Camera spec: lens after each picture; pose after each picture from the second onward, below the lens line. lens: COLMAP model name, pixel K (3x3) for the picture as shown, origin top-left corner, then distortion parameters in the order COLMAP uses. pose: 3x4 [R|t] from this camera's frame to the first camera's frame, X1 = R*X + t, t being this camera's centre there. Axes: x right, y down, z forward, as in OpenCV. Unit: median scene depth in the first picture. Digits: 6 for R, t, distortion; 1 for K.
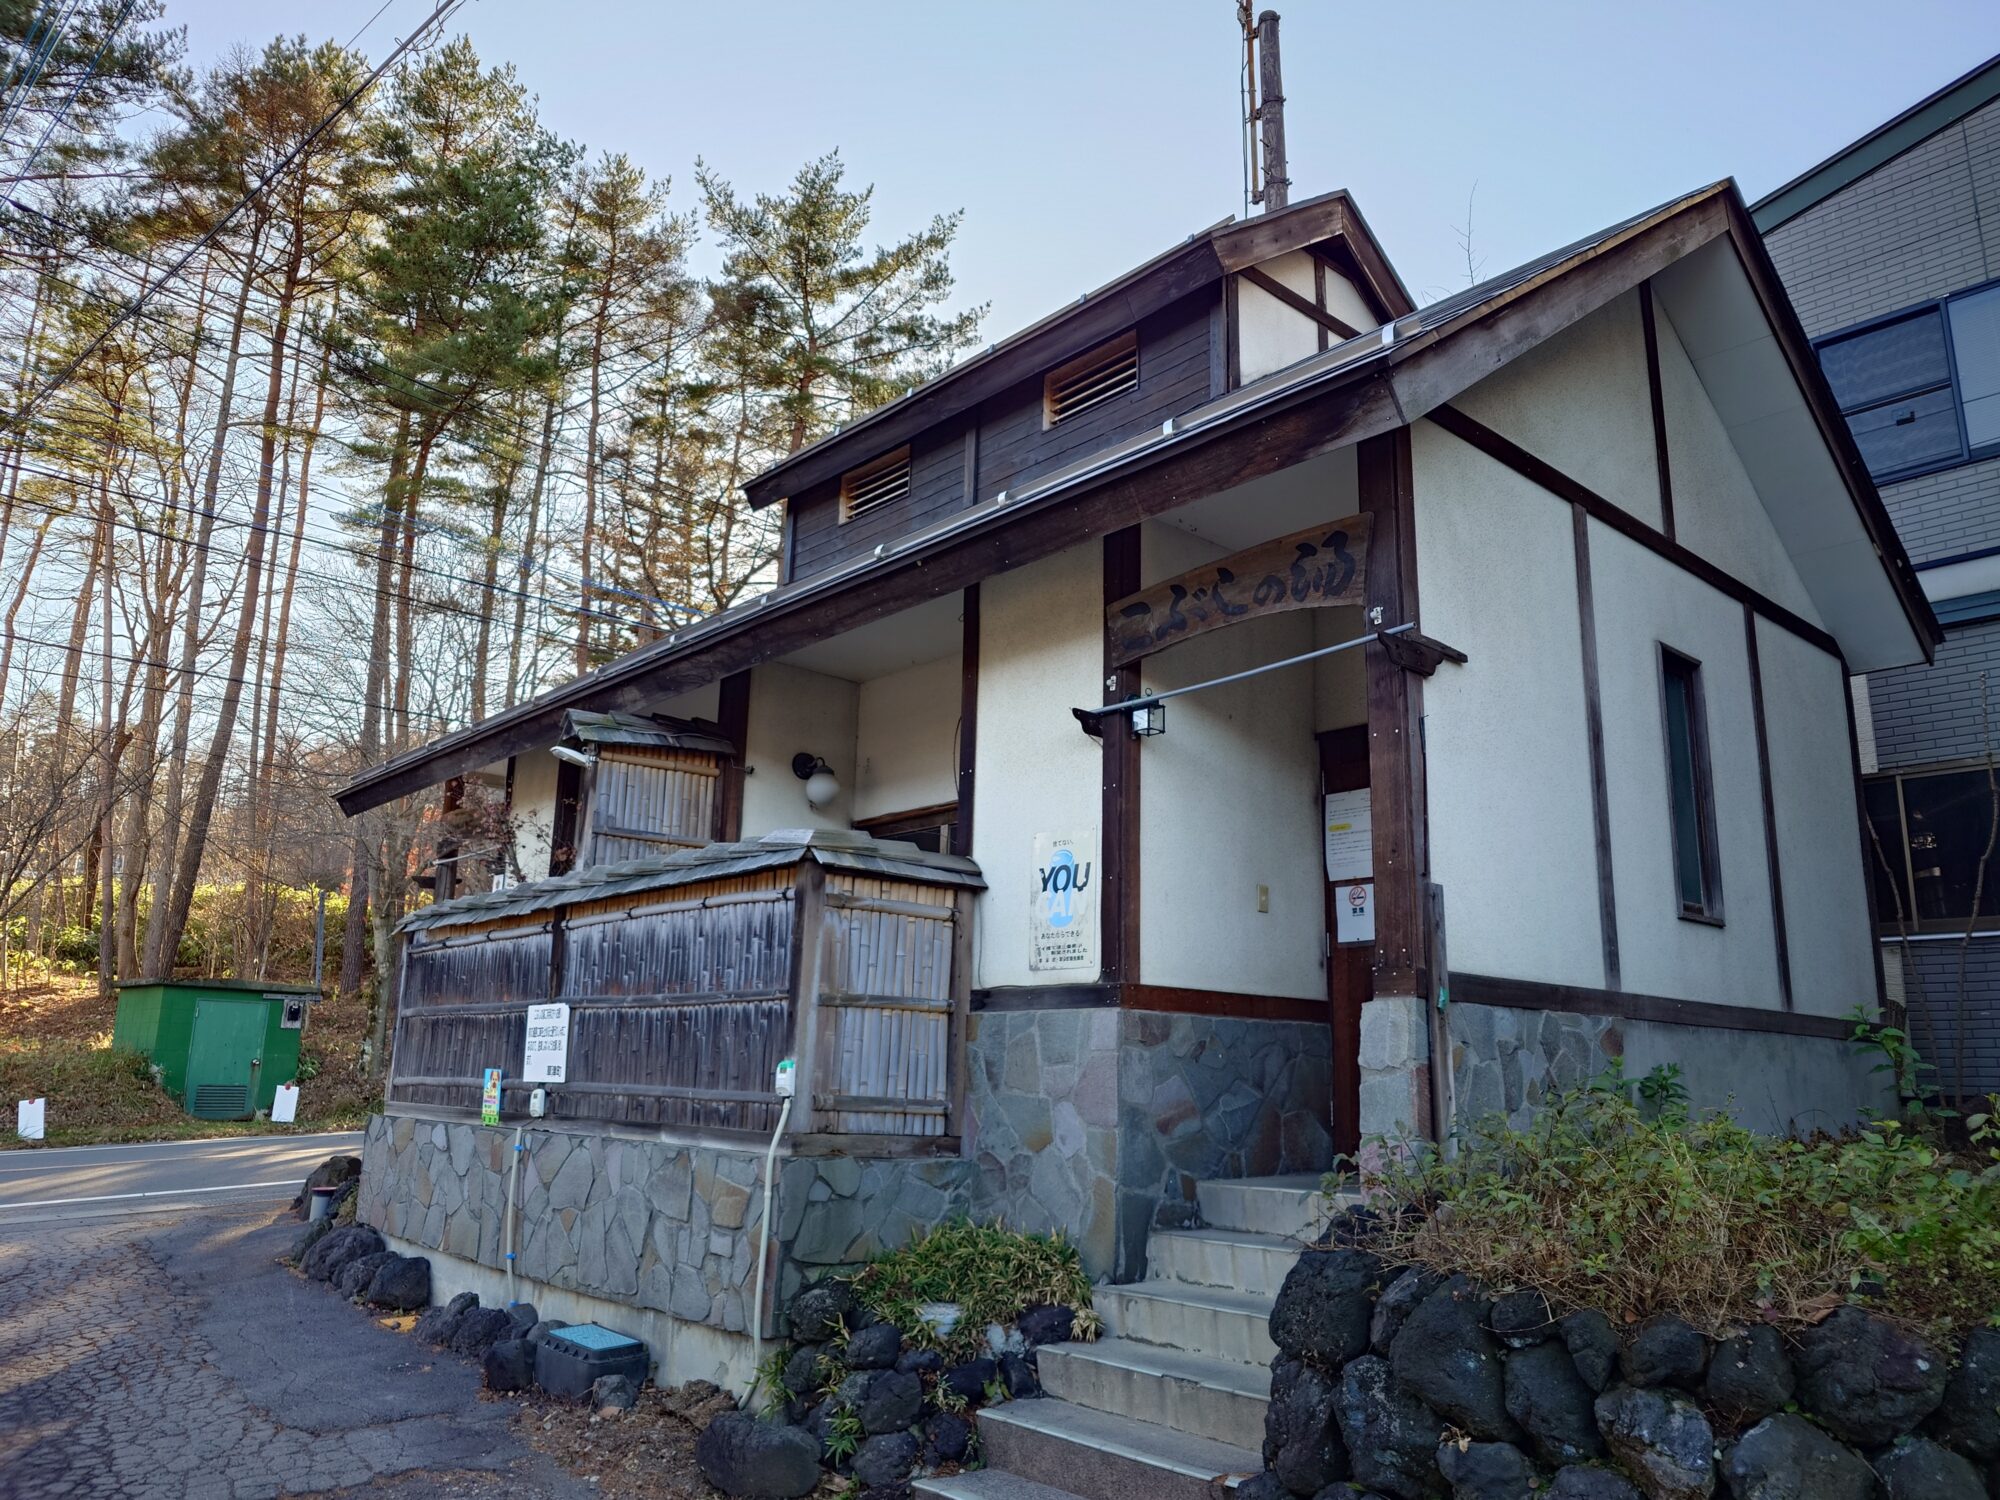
lens RADIAL K [[1417.9, 0, 998.7], [0, 1417.9, 744.3], [0, 0, 1]] dist [0.008343, 0.001816]
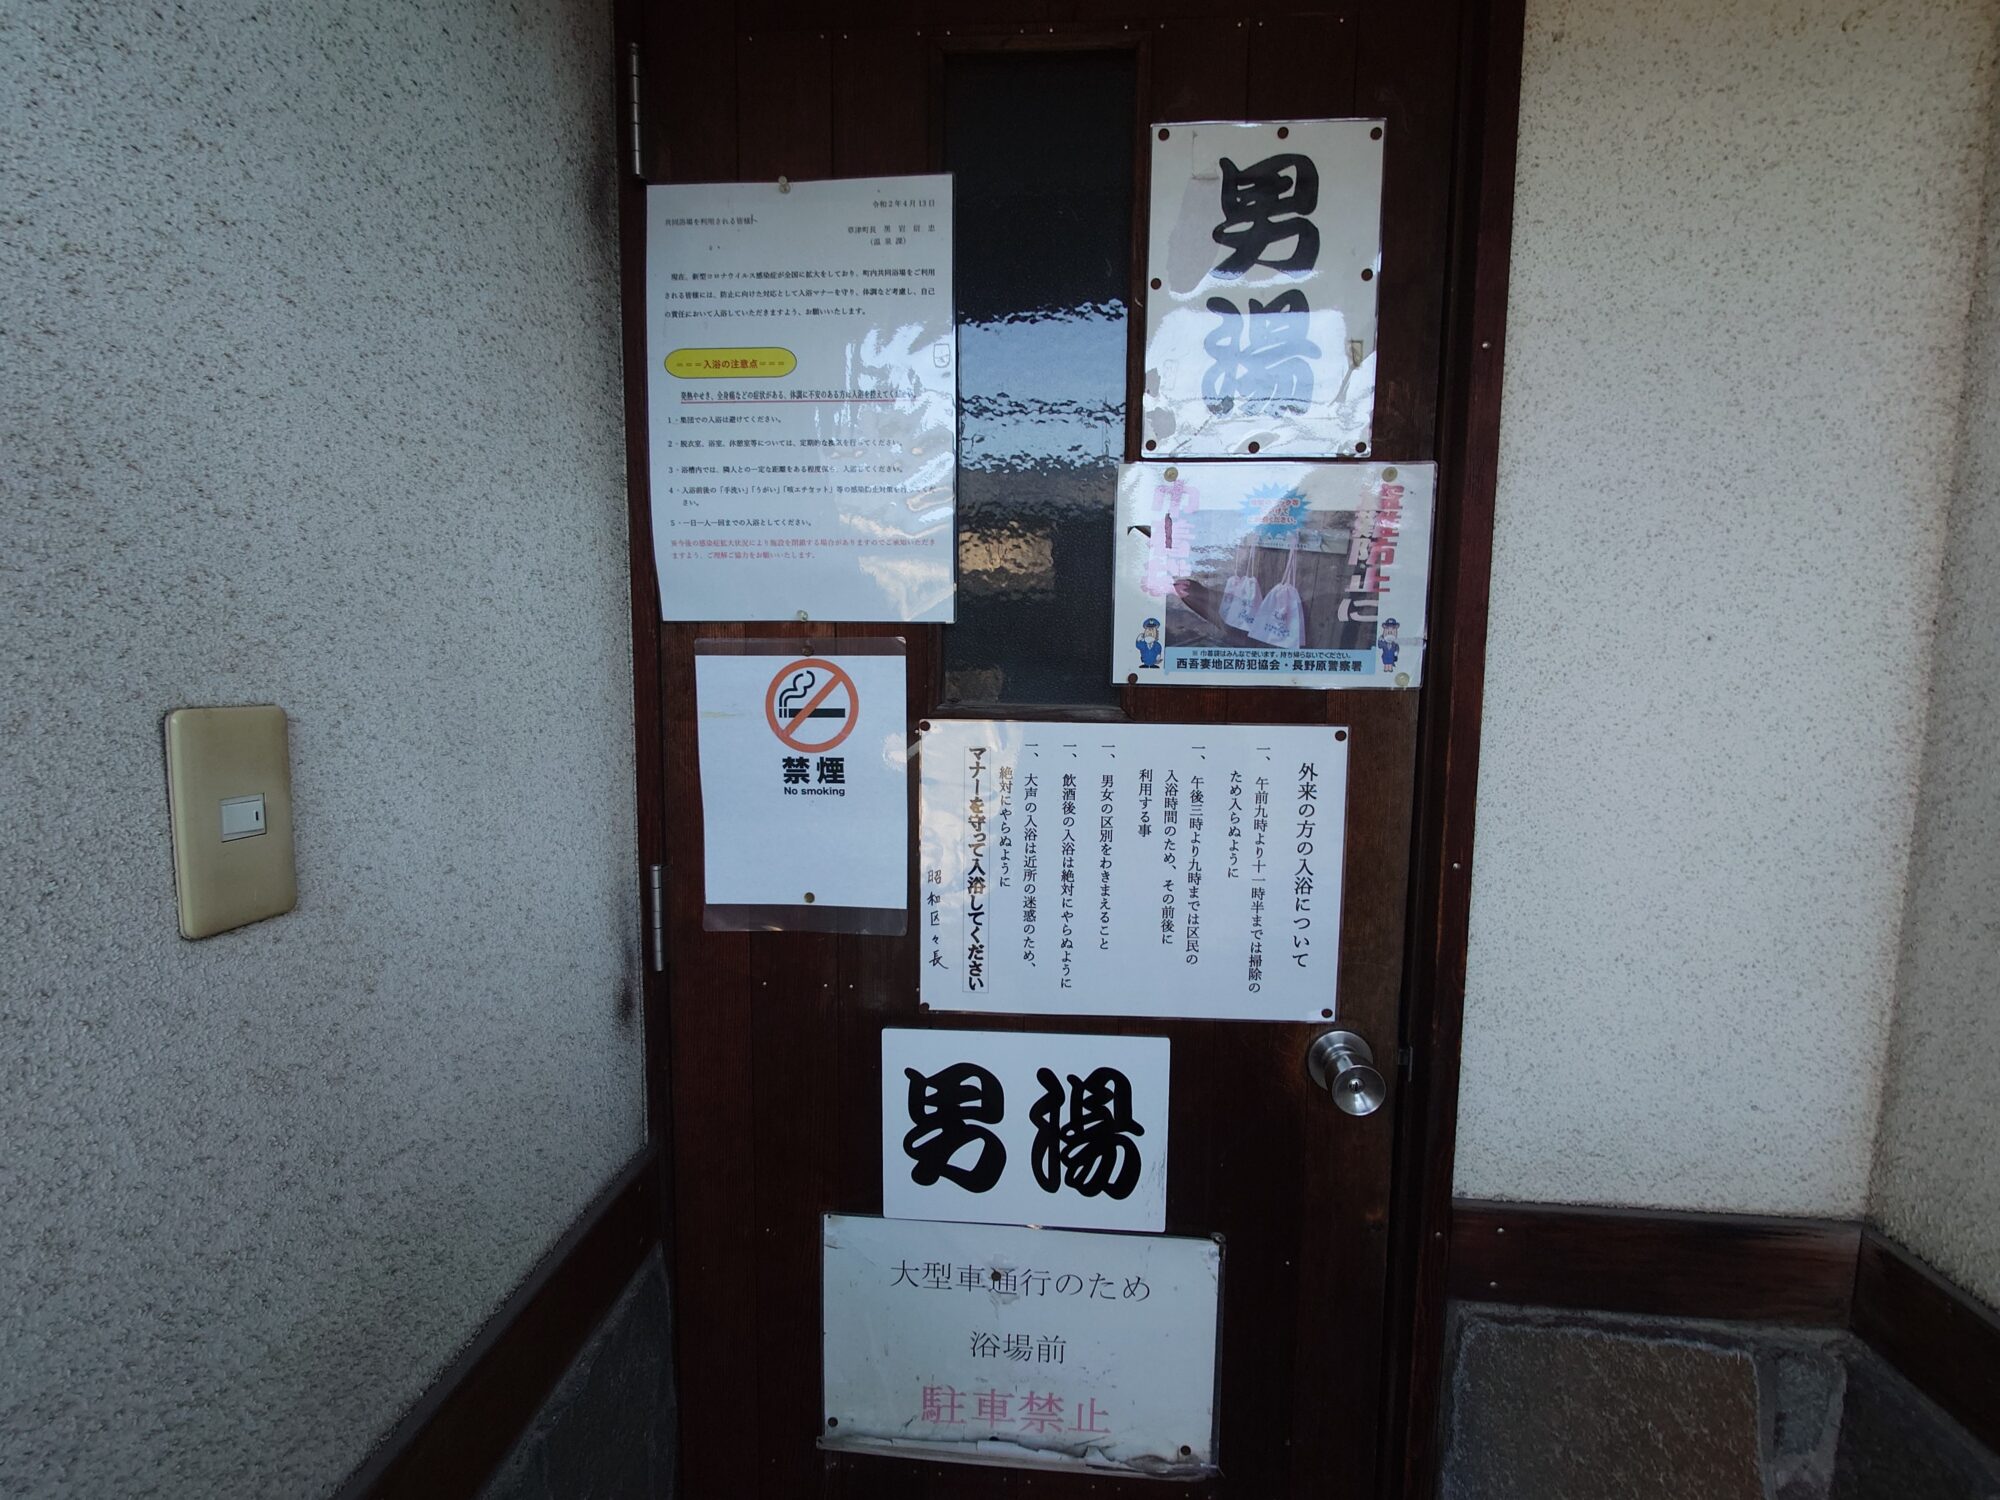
lens RADIAL K [[945.3, 0, 997.7], [0, 945.3, 752.9], [0, 0, 1]] dist [0.001646, 0.000284]
pose [[0.715310, -0.082645, 0.693903, 0.217118], [-0.152412, 0.950626, 0.270335, 0.088975], [-0.681984, -0.299132, 0.667396, 1.109854]]
